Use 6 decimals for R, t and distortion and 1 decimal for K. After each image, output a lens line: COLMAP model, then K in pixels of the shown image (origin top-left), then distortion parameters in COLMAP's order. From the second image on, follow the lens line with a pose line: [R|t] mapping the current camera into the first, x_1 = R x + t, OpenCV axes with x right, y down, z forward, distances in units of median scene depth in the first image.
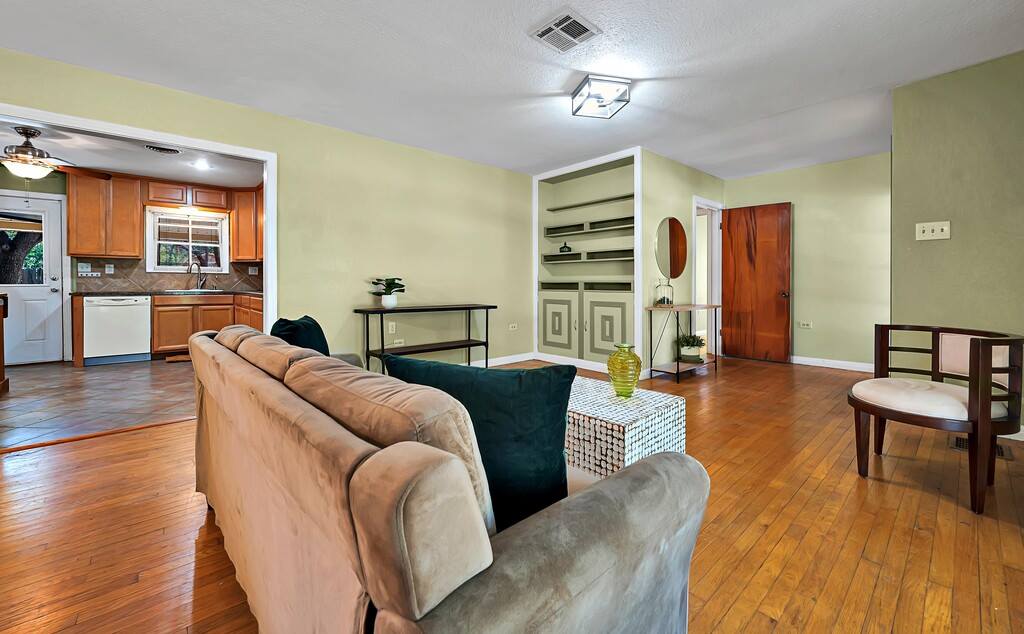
lens RADIAL K [[415.2, 0, 529.8], [0, 415.2, 284.6], [0, 0, 1]] dist [-0.002038, -0.000012]
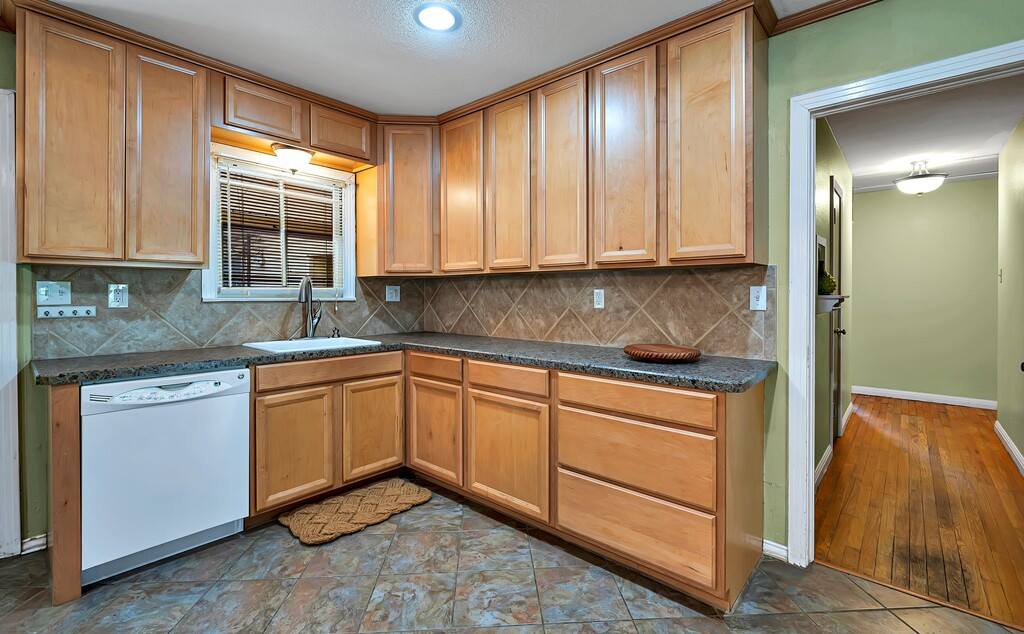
lens RADIAL K [[458.7, 0, 529.6], [0, 458.7, 293.1], [0, 0, 1]] dist [-0.002900, -0.000069]
pose [[0.991556, 0.003807, 0.129626, -0.689442], [-0.004293, 0.999985, 0.003469, -0.043493], [-0.129611, -0.003996, 0.991557, 0.527645]]
